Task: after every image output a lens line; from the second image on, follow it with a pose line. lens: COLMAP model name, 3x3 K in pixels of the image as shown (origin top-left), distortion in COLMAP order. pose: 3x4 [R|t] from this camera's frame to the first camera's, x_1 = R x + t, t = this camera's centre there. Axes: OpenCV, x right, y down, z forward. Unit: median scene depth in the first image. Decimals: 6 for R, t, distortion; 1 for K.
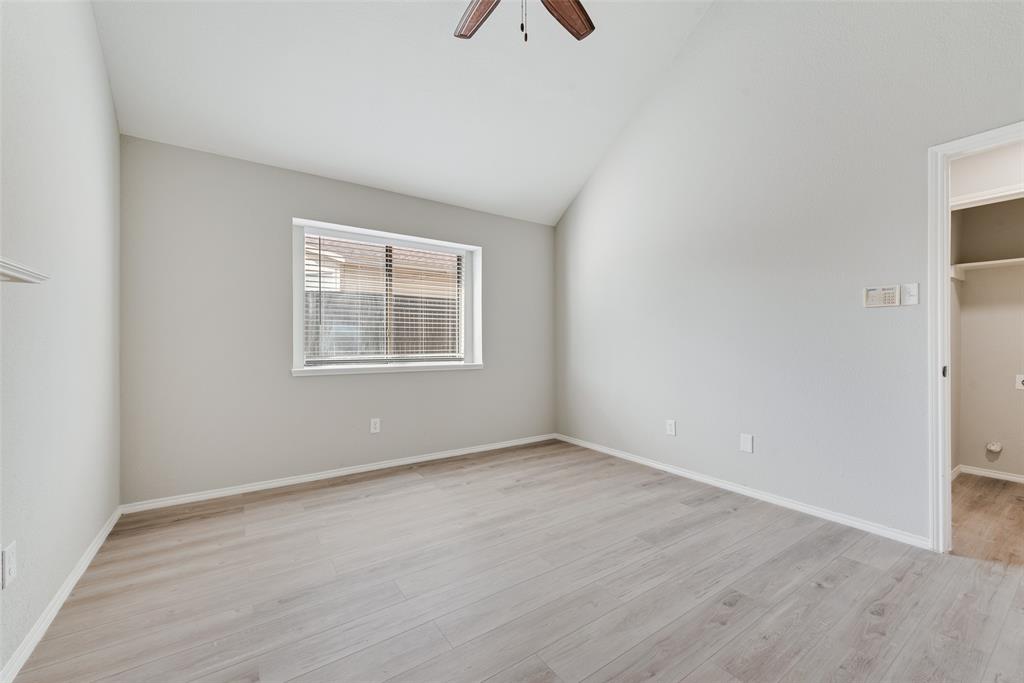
lens RADIAL K [[403.1, 0, 520.9], [0, 403.1, 341.7], [0, 0, 1]] dist [0.006653, -0.001361]
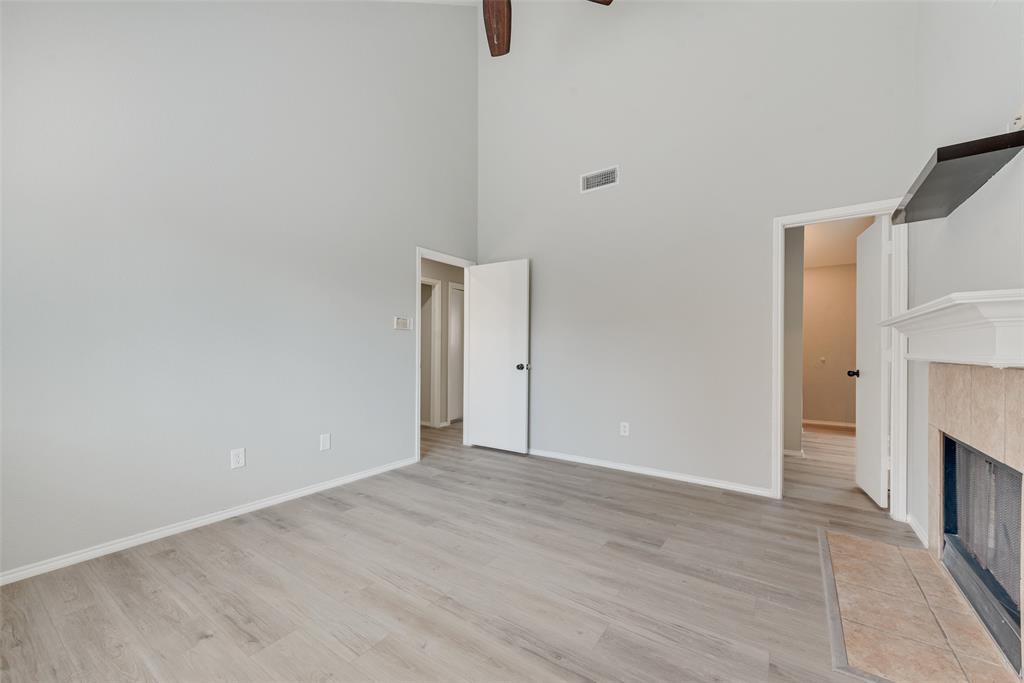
lens RADIAL K [[403.1, 0, 504.4], [0, 403.1, 345.6], [0, 0, 1]] dist [0.006653, -0.001361]
pose [[-0.326460, 0.008821, 0.945170, -0.586936], [-0.004881, 0.999927, -0.011018, -0.001470], [-0.945198, -0.008211, -0.326393, 0.820372]]
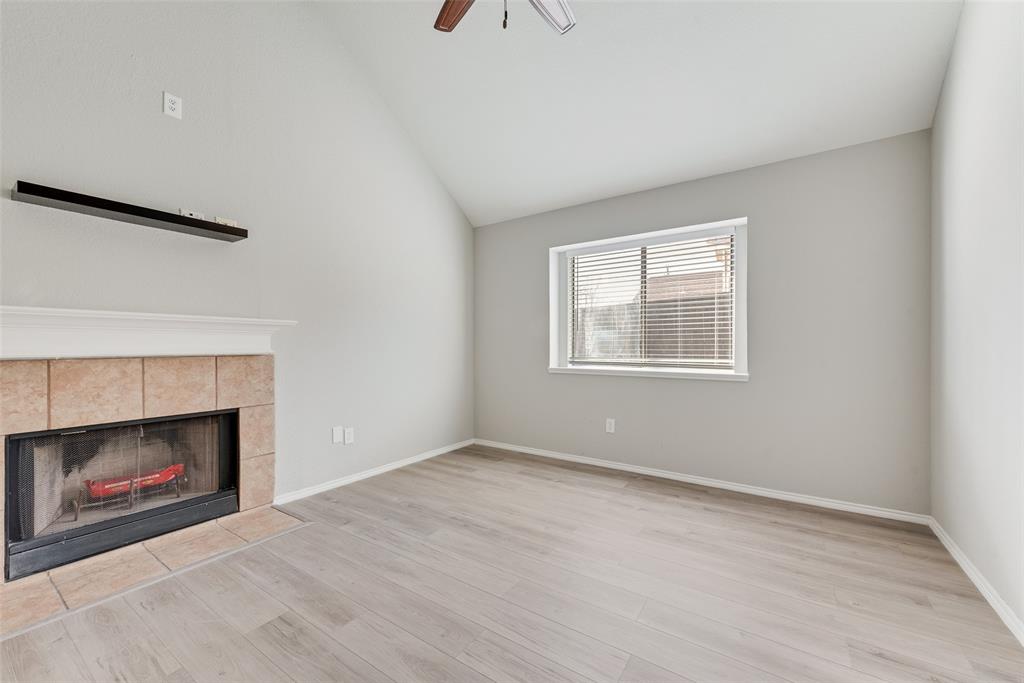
lens RADIAL K [[403.1, 0, 511.9], [0, 403.1, 347.2], [0, 0, 1]] dist [0.006653, -0.001361]
pose [[0.351966, 0.004310, -0.936003, 0.571040], [0.005871, 0.999960, 0.006812, -0.004445], [0.935994, -0.007893, 0.351926, 0.429606]]
